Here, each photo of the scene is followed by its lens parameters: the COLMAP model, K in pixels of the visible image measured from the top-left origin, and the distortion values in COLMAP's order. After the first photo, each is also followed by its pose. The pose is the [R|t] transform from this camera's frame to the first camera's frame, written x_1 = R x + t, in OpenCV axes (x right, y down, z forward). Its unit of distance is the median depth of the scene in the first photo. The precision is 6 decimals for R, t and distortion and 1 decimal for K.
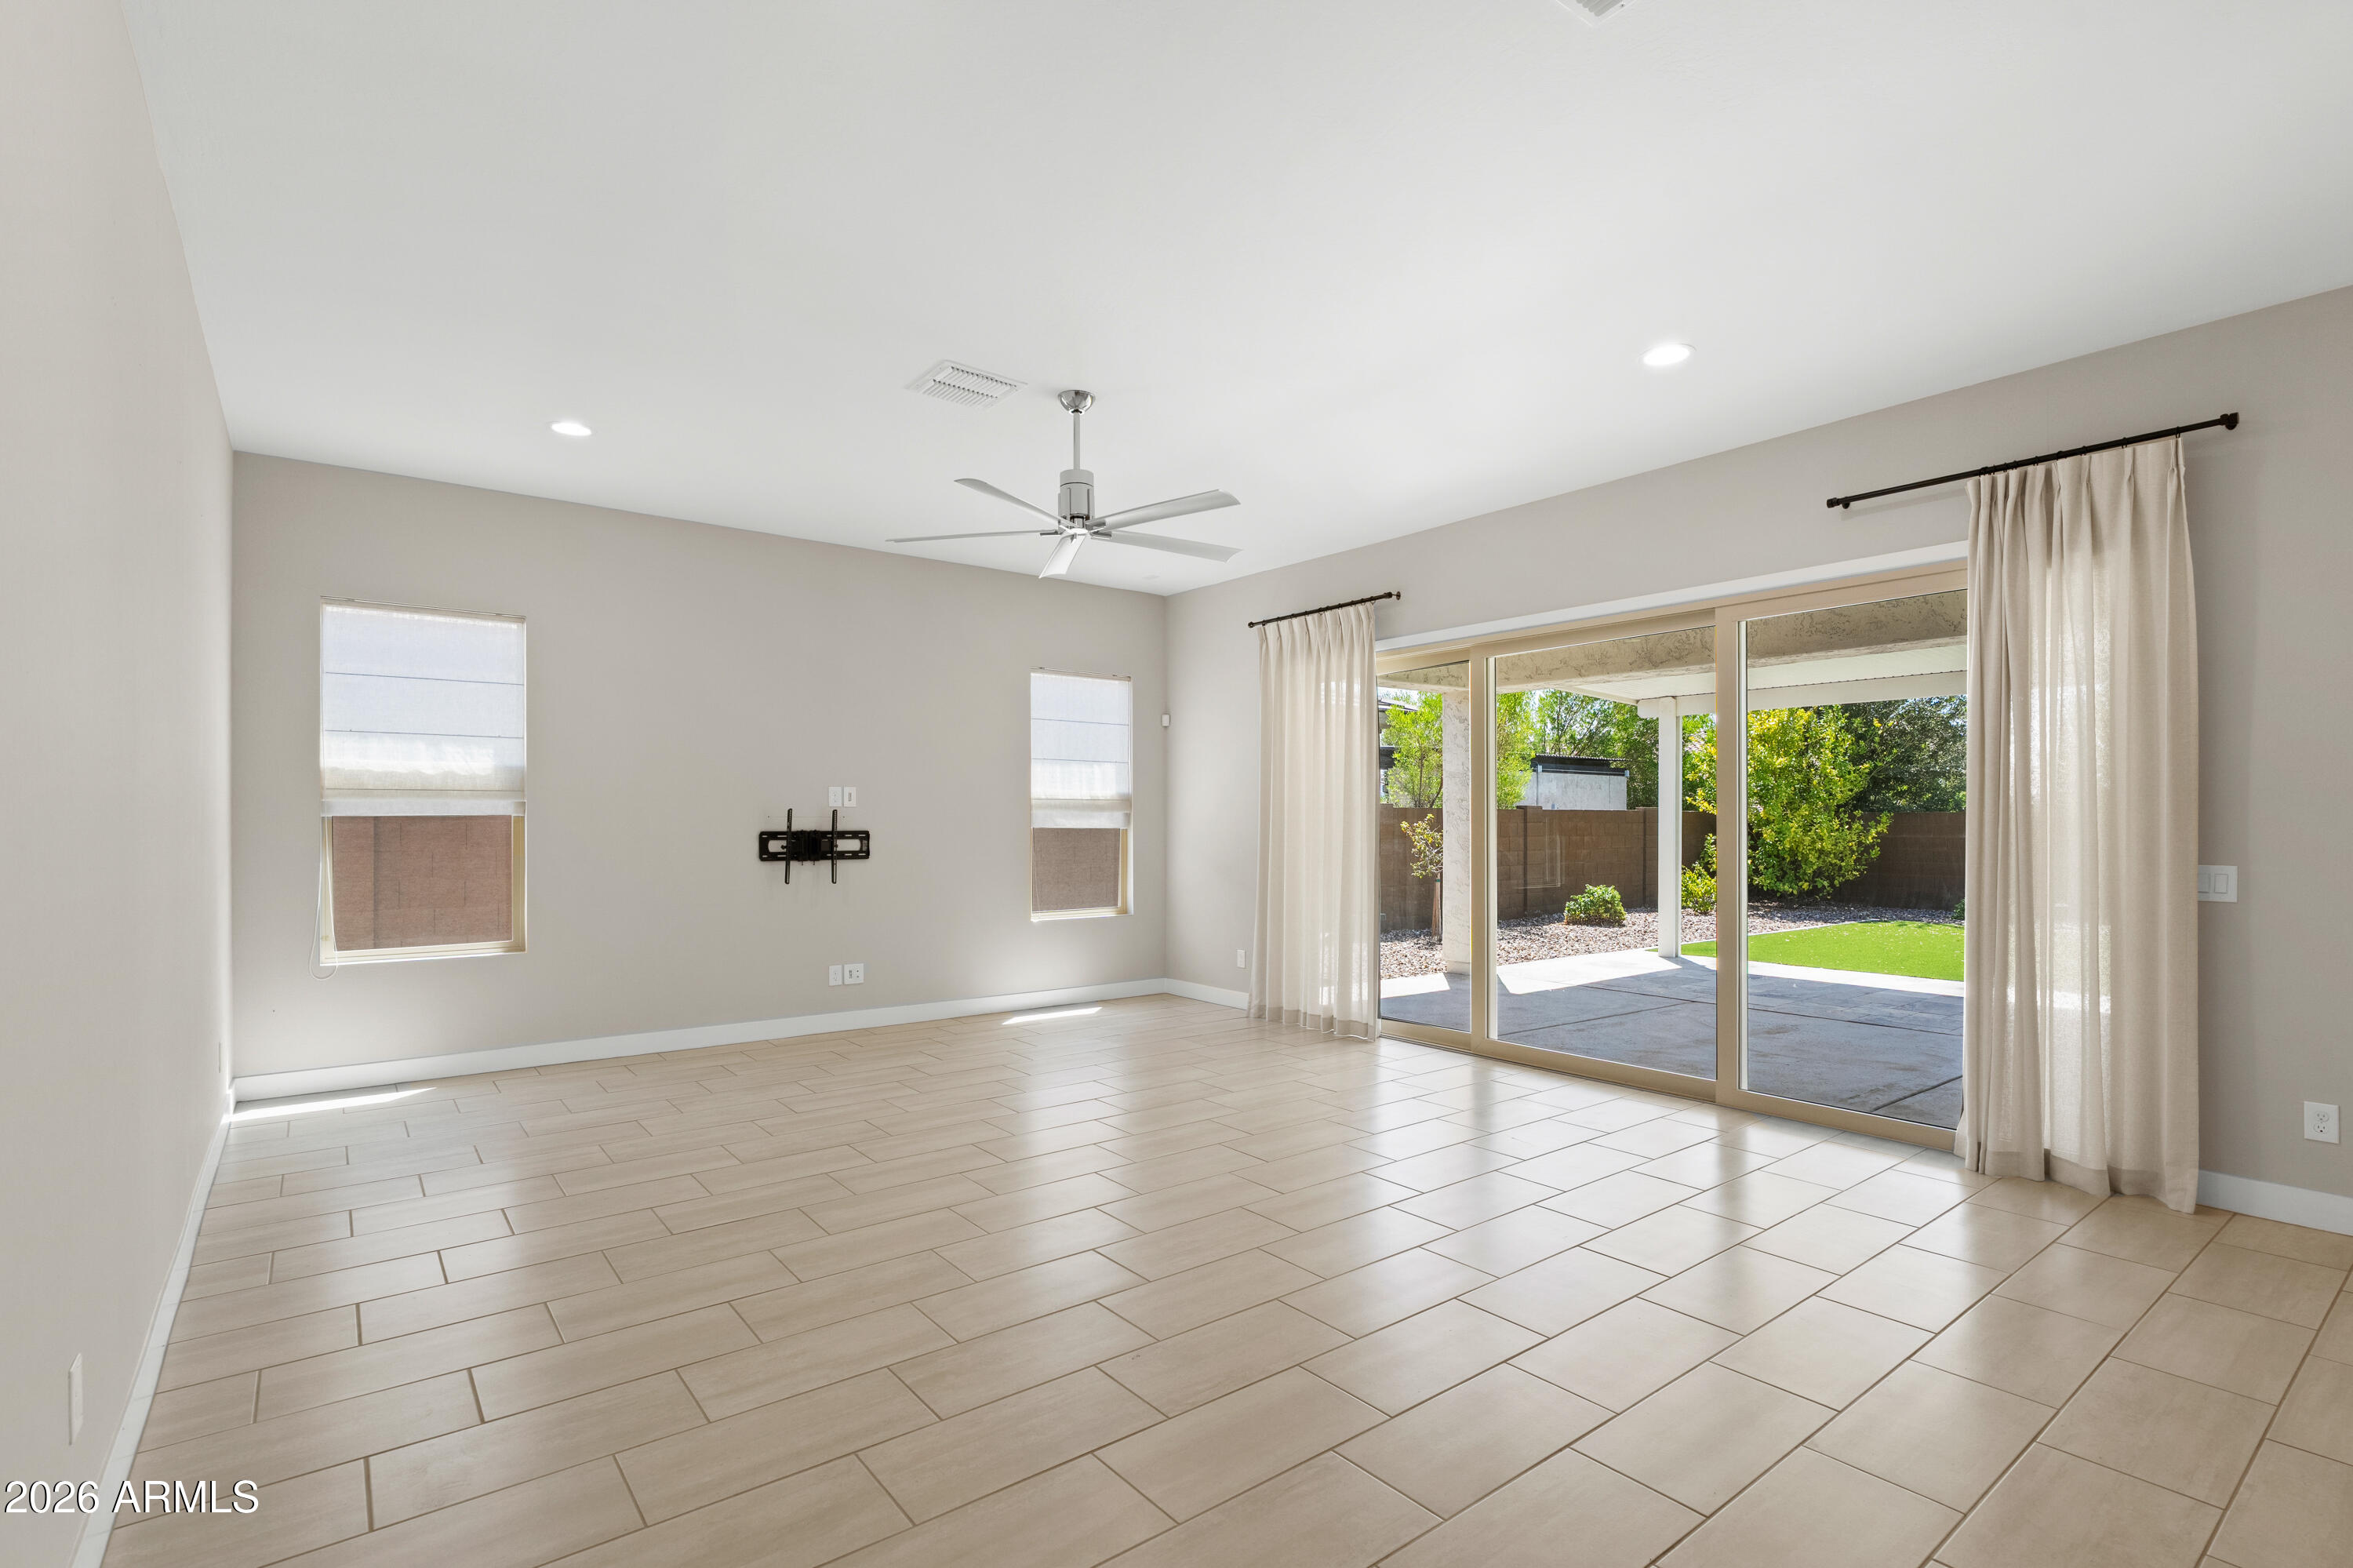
lens RADIAL K [[1103.5, 0, 1177.2], [0, 1103.5, 824.4], [0, 0, 1]] dist [-0.005007, -0.000236]
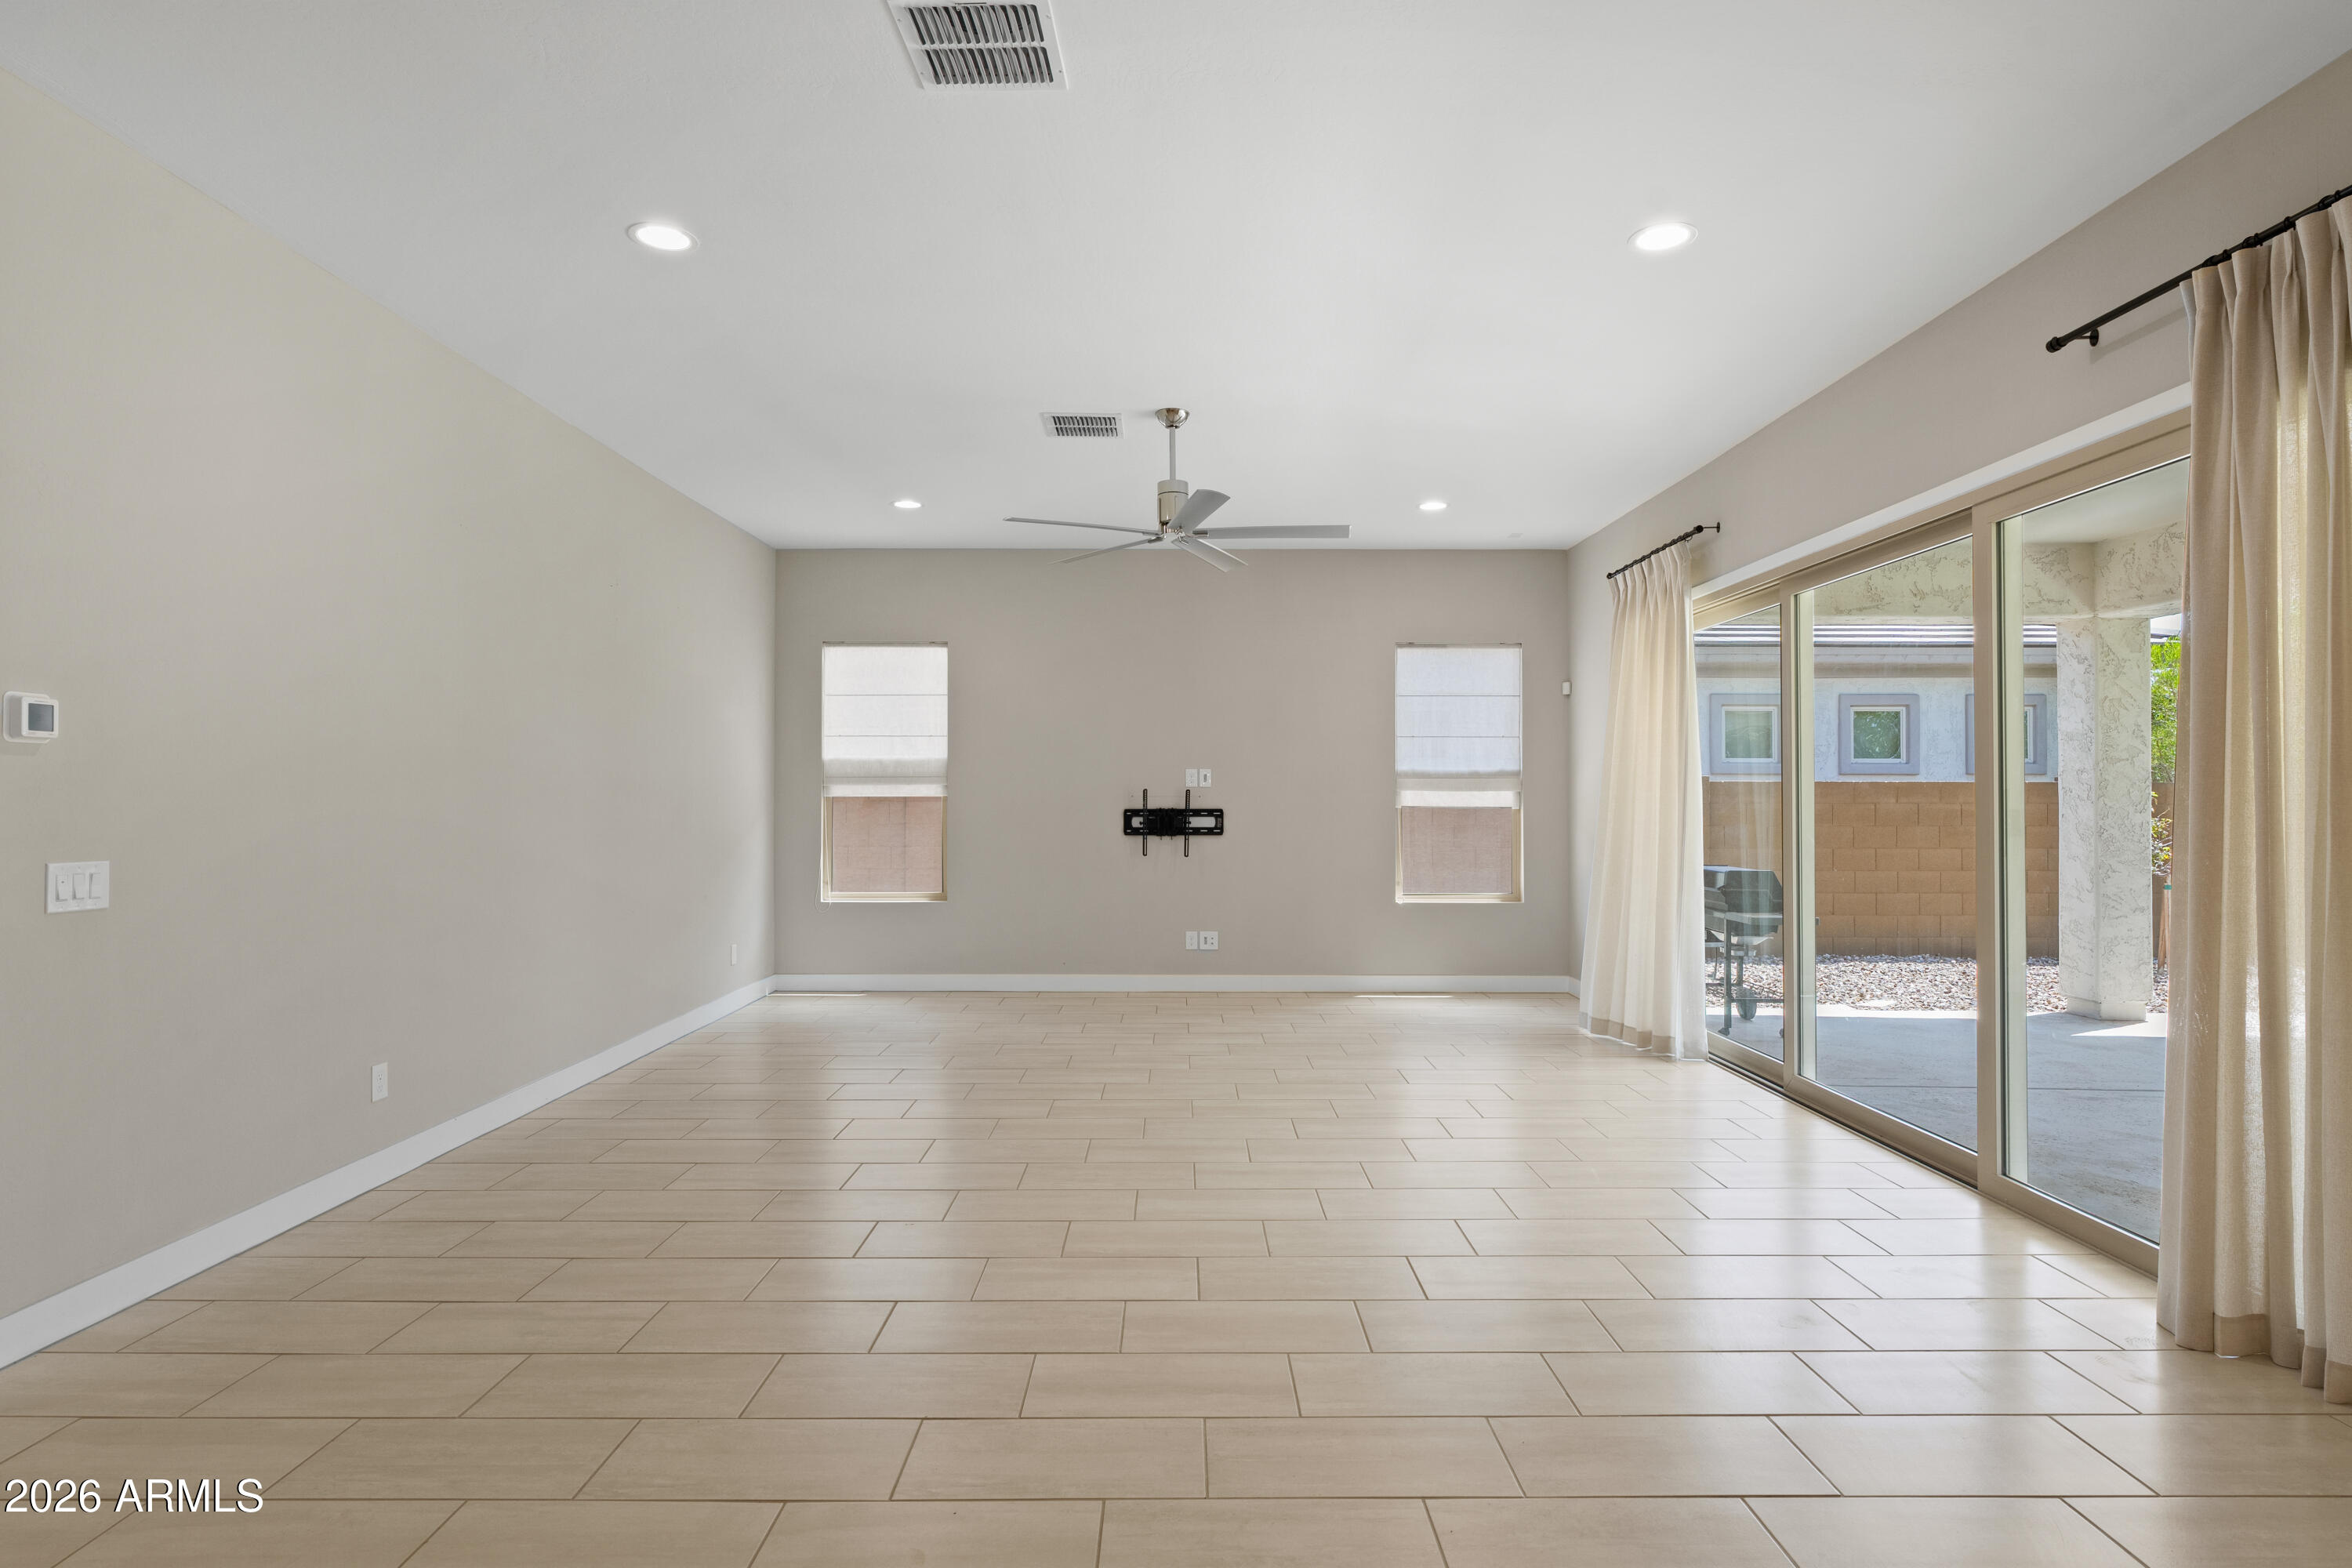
lens RADIAL K [[1211.5, 0, 1176.0], [0, 1211.5, 784.0], [0, 0, 1]] dist [-0.001865, 0.000478]
pose [[0.790102, -0.008471, -0.612917, 0.429781], [-0.002514, 0.999851, -0.017061, 0.001620], [0.612970, 0.015021, 0.789963, 0.035184]]
